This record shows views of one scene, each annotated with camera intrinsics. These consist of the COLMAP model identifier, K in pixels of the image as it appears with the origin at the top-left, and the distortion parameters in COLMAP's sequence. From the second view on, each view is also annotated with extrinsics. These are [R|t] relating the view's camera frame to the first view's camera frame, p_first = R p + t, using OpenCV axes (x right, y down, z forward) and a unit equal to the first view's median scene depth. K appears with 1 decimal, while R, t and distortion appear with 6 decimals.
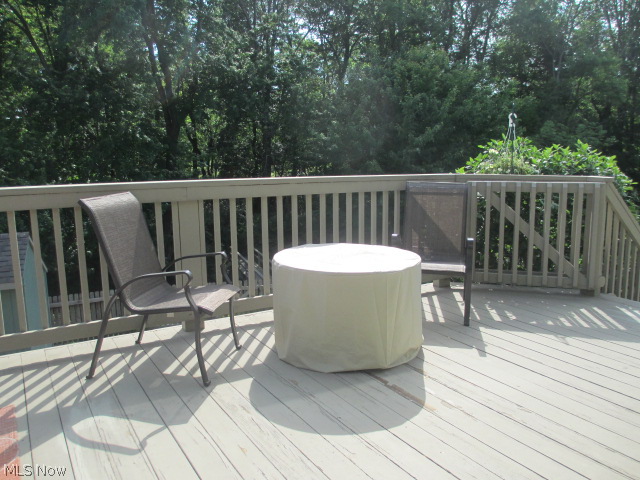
lens RADIAL K [[532.2, 0, 318.4], [0, 532.2, 237.4], [0, 0, 1]] dist [-0.047715, -0.004282]
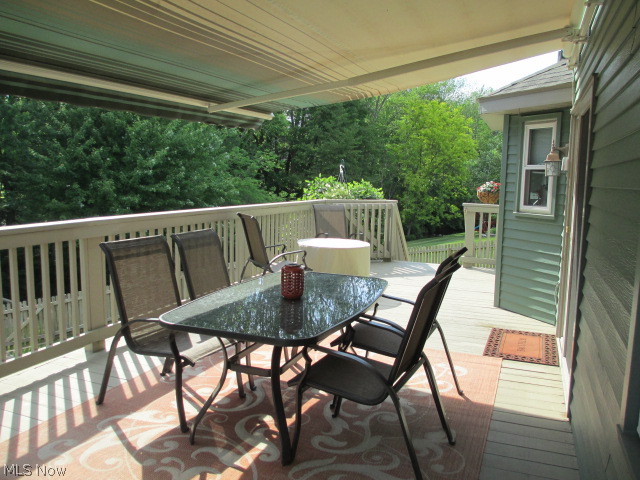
lens RADIAL K [[532.2, 0, 322.6], [0, 532.2, 240.6], [0, 0, 1]] dist [-0.047715, -0.004282]
pose [[0.817719, -0.048705, 0.573554, -0.710556], [0.063149, 0.997990, -0.005285, 0.025828], [-0.572143, 0.040541, 0.819151, -0.421174]]
